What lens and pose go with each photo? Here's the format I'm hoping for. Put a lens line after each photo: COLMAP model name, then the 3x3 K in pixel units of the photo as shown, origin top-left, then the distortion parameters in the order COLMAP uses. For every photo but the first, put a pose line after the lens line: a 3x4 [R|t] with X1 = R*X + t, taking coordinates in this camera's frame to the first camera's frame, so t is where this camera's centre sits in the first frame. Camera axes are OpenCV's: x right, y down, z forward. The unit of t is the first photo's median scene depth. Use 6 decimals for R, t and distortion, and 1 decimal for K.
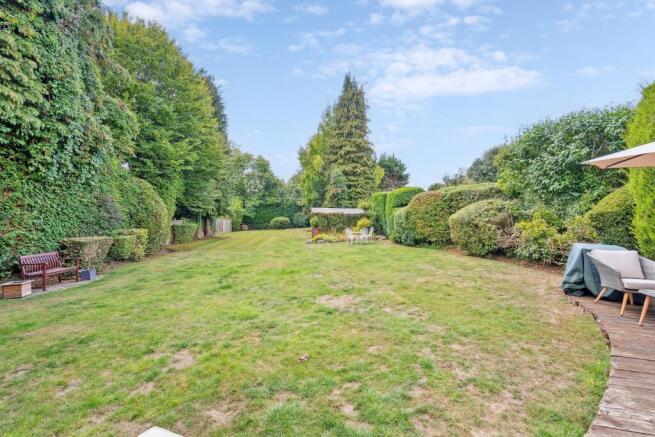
lens RADIAL K [[308.1, 0, 328.3], [0, 308.1, 216.8], [0, 0, 1]] dist [0.002343, 0.001242]
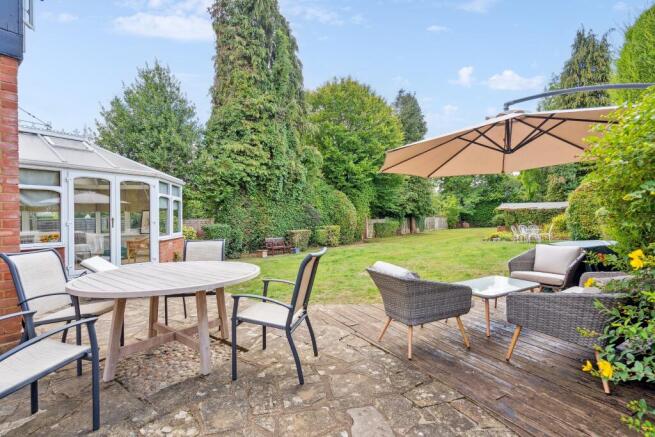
lens RADIAL K [[308.1, 0, 315.6], [0, 308.1, 214.8], [0, 0, 1]] dist [0.002343, 0.001242]
pose [[0.680823, -0.022632, -0.732099, 0.366943], [0.022898, 0.999692, -0.009610, 0.000221], [0.732090, -0.010220, 0.681131, -0.068794]]
